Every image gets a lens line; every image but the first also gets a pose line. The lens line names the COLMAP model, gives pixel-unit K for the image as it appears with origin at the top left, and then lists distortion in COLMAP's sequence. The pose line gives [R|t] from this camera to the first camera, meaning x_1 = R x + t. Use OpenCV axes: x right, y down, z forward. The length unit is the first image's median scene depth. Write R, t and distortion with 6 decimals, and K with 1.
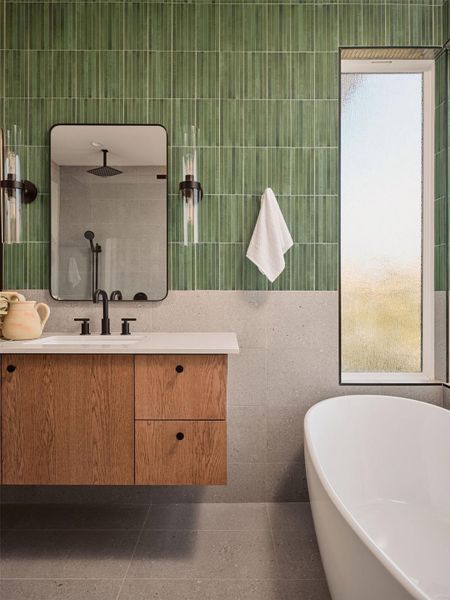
lens RADIAL K [[379.5, 0, 225.0], [0, 379.5, 300.0], [0, 0, 1]] dist [0.003259, 0.000186]
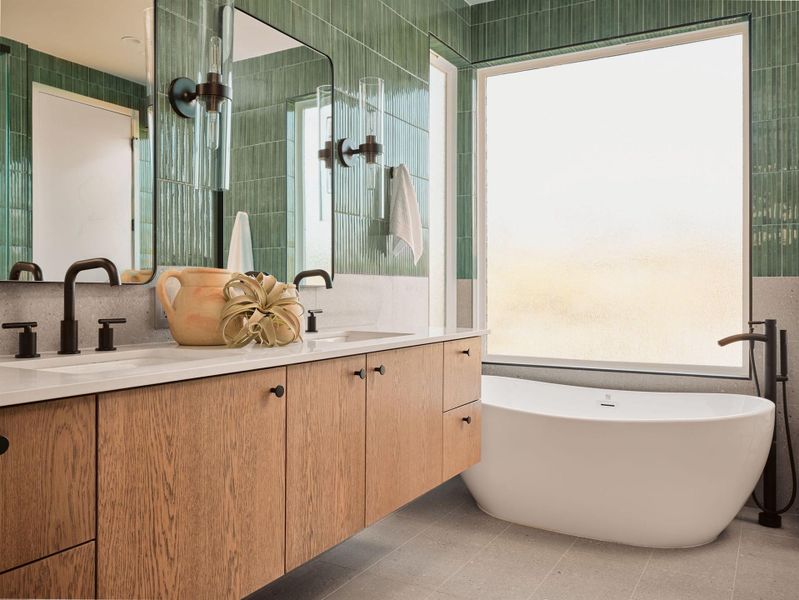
lens RADIAL K [[656.6, 0, 399.5], [0, 656.6, 300.0], [0, 0, 1]] dist [0.003612, -0.063244]
pose [[0.496593, -0.013102, 0.867885, -1.236992], [0.010825, 0.999902, 0.008901, 0.019694], [-0.867916, 0.004975, 0.496686, 0.219606]]
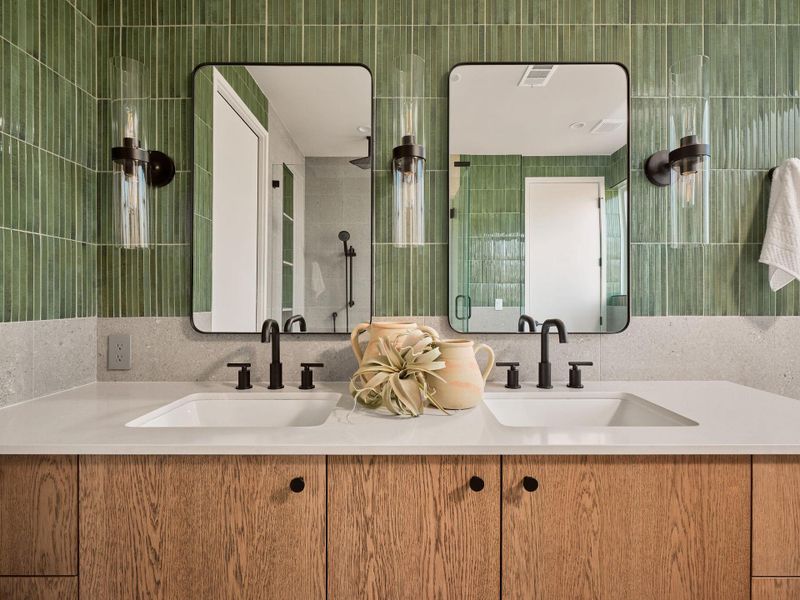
lens RADIAL K [[387.5, 0, 402.4], [0, 387.5, 298.6], [0, 0, 1]] dist [-0.000724, -0.000307]
pose [[0.999973, -0.003980, -0.006104, -0.532675], [0.003911, 0.999928, -0.011306, -0.050254], [0.006149, 0.011281, 0.999917, 0.334590]]
